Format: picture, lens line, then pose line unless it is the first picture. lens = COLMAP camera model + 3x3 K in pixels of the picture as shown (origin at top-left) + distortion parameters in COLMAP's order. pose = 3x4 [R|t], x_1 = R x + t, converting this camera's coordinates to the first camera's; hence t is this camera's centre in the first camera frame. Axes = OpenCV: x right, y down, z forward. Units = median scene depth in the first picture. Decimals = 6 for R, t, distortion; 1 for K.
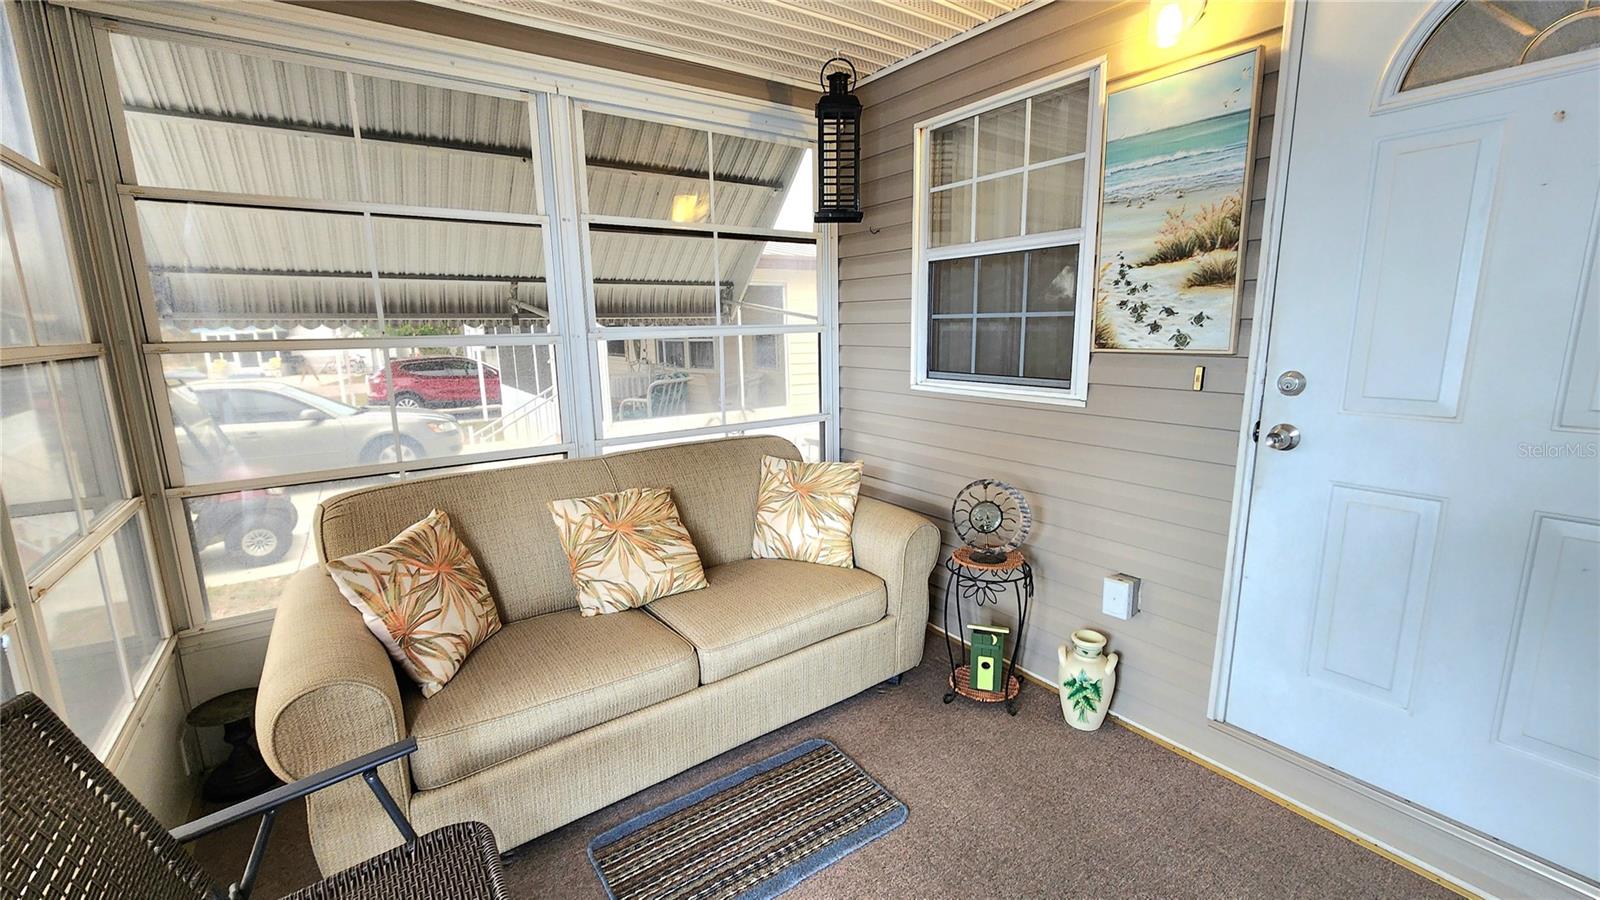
lens RADIAL K [[655.1, 0, 798.8], [0, 655.1, 446.3], [0, 0, 1]] dist [0.008906, -0.007541]
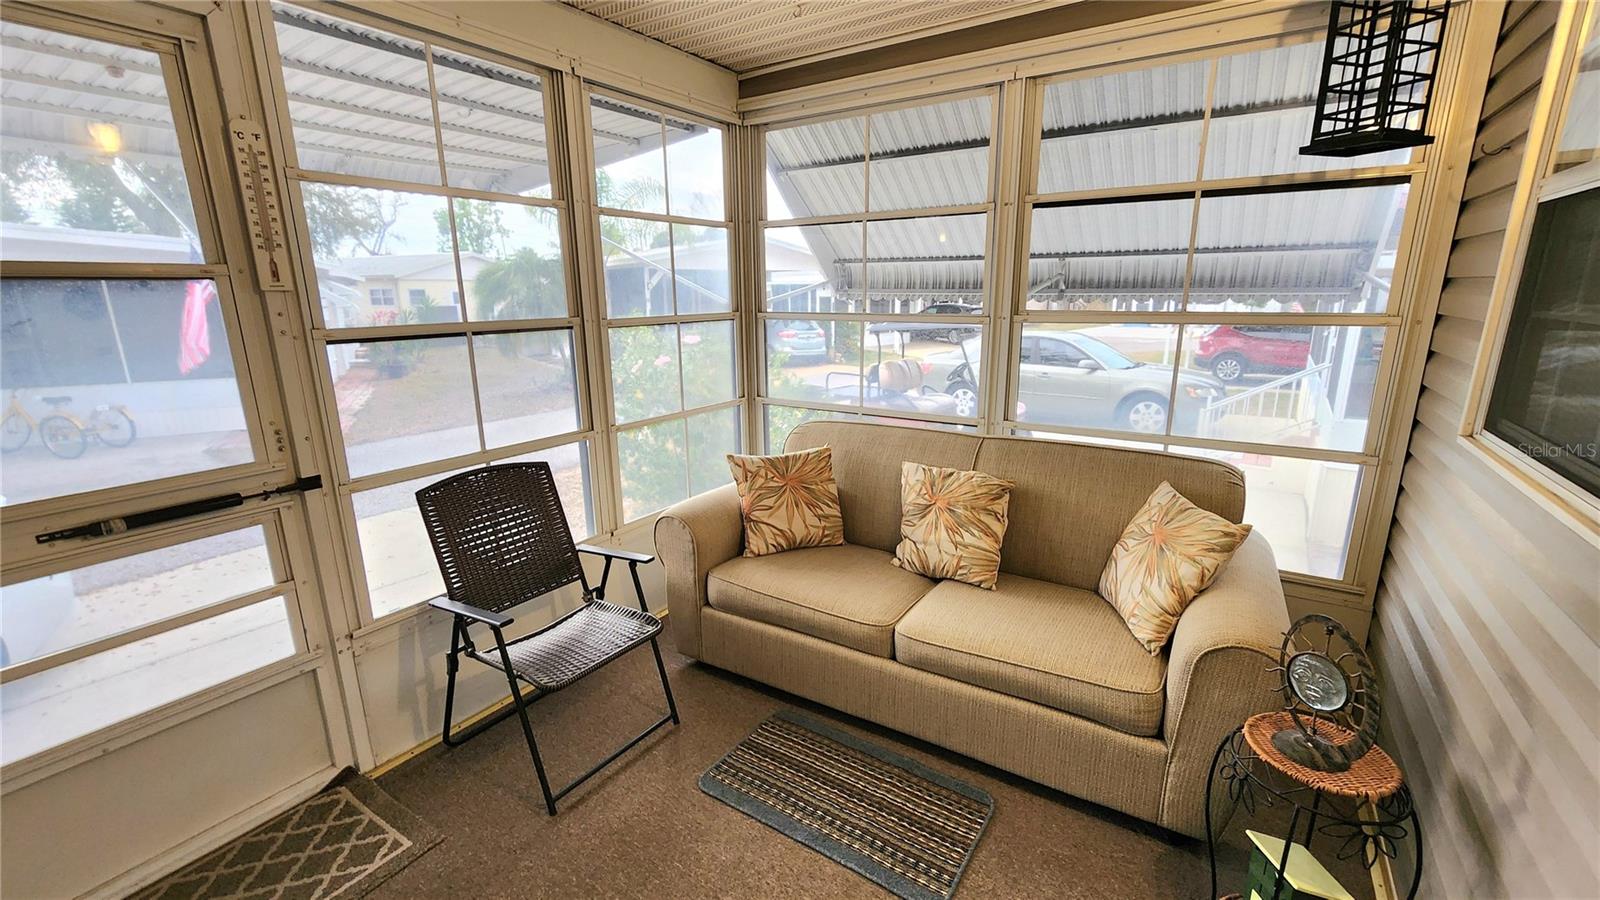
lens RADIAL K [[655.1, 0, 805.6], [0, 655.1, 454.2], [0, 0, 1]] dist [0.008906, -0.007541]
pose [[0.389381, 0.222894, -0.893701, 0.656561], [-0.174098, 0.970598, 0.166219, -0.101600], [0.904474, 0.090869, 0.416738, 0.404340]]
